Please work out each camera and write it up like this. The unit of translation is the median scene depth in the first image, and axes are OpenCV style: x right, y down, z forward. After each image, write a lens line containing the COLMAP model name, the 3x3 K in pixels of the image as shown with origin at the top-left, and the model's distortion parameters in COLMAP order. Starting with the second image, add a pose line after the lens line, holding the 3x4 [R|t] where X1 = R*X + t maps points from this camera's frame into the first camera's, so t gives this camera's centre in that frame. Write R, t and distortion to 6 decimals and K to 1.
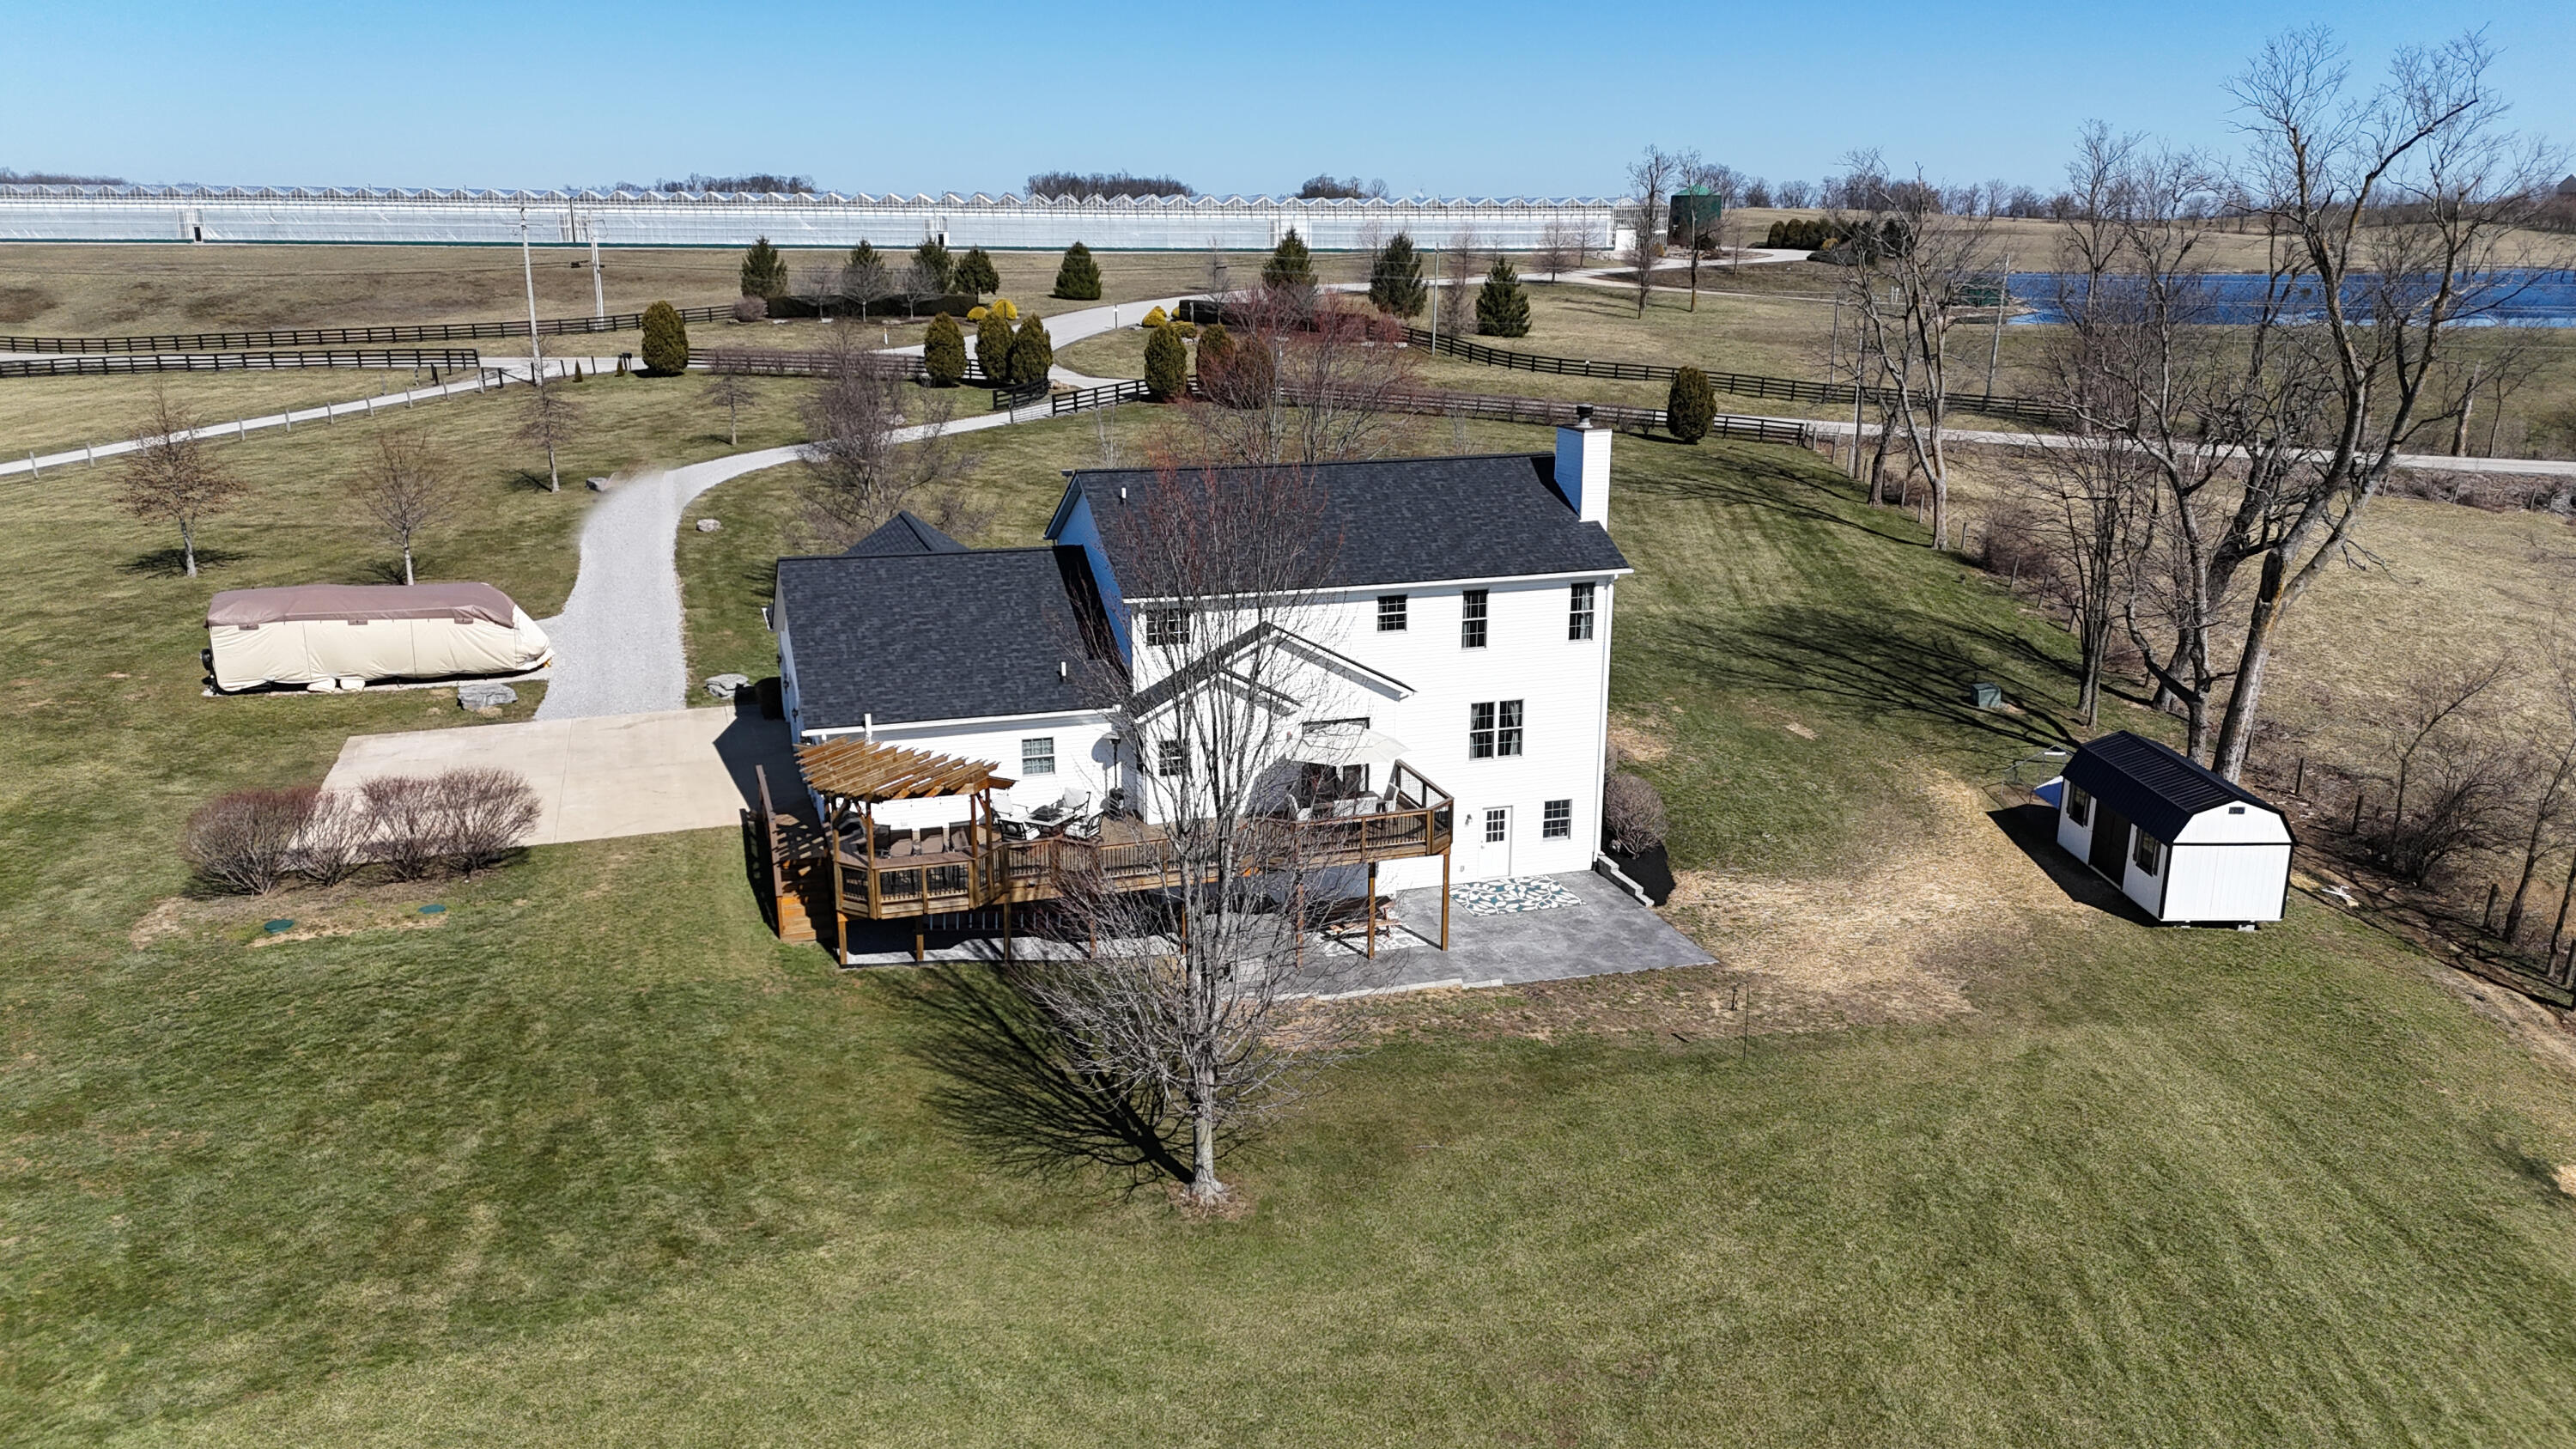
lens RADIAL K [[1840.5, 0, 1298.7], [0, 1840.5, 720.0], [0, 0, 1]] dist [0.043890, -0.018472]
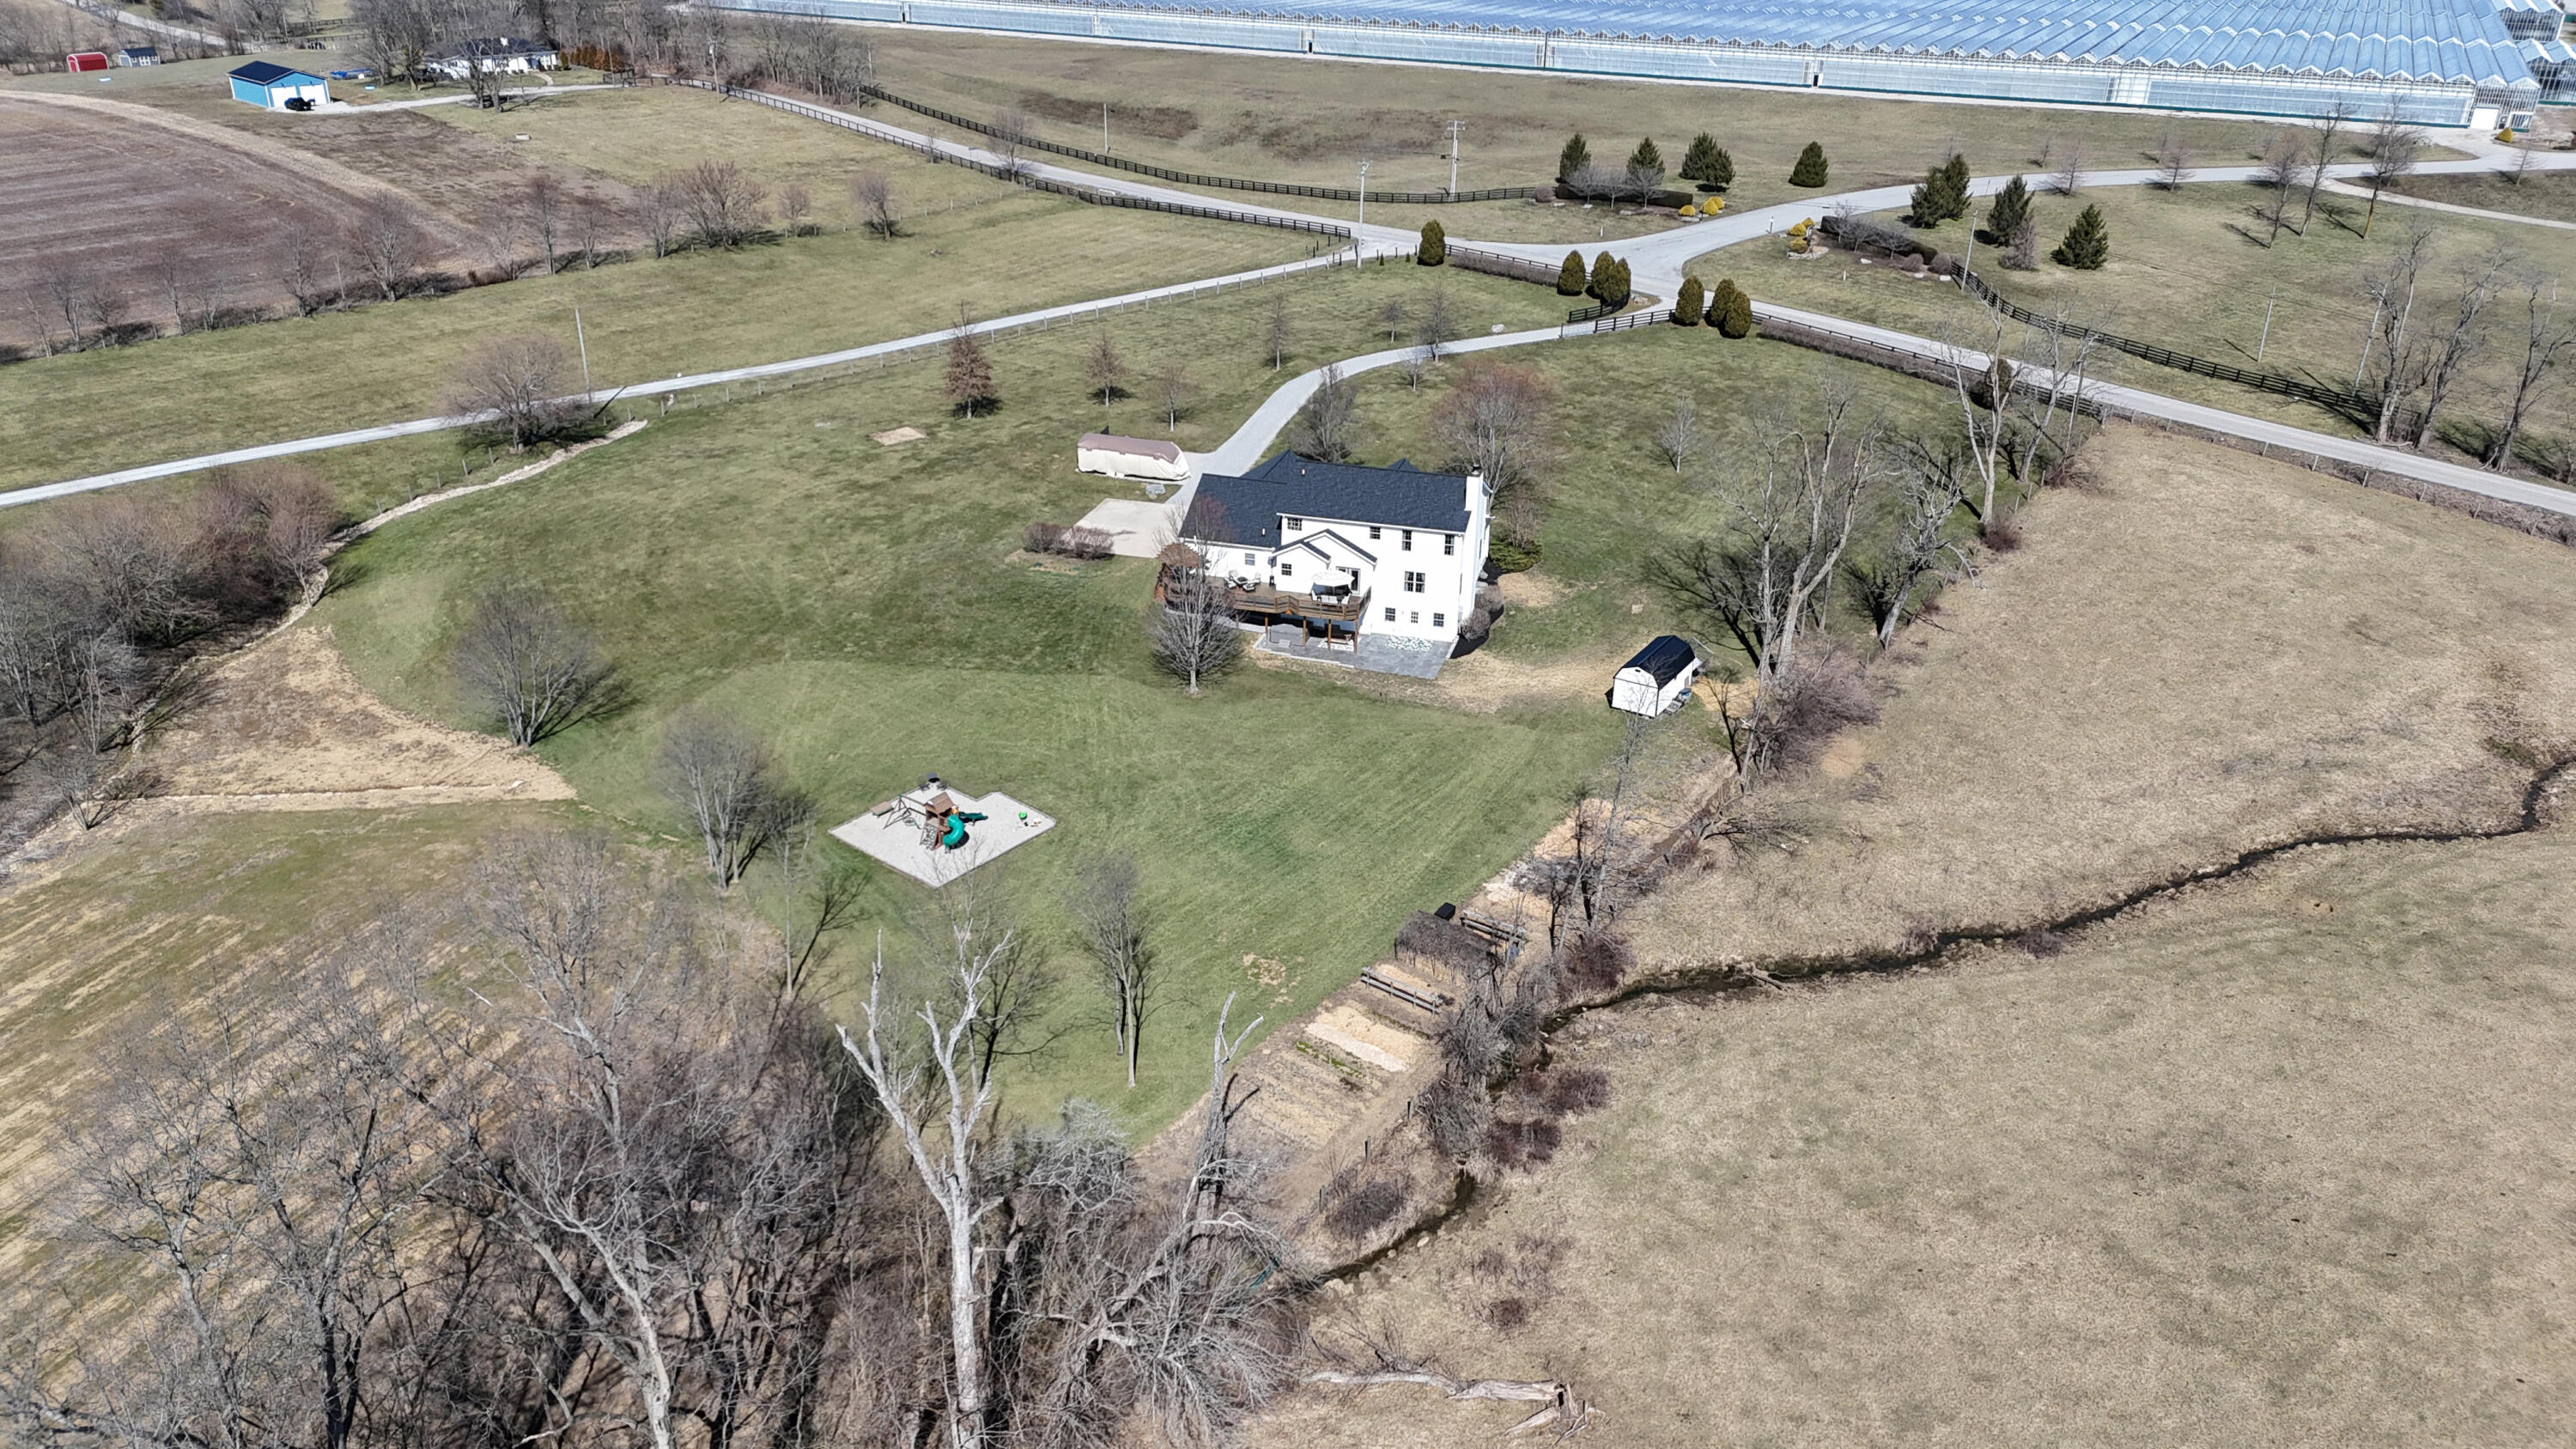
lens RADIAL K [[1840.5, 0, 1284.5], [0, 1840.5, 728.8], [0, 0, 1]] dist [0.043890, -0.018472]
pose [[0.821430, 0.250068, -0.512561, 1.413878], [-0.155594, 0.962913, 0.220431, -0.359380], [0.548675, -0.101317, 0.829874, -1.380891]]
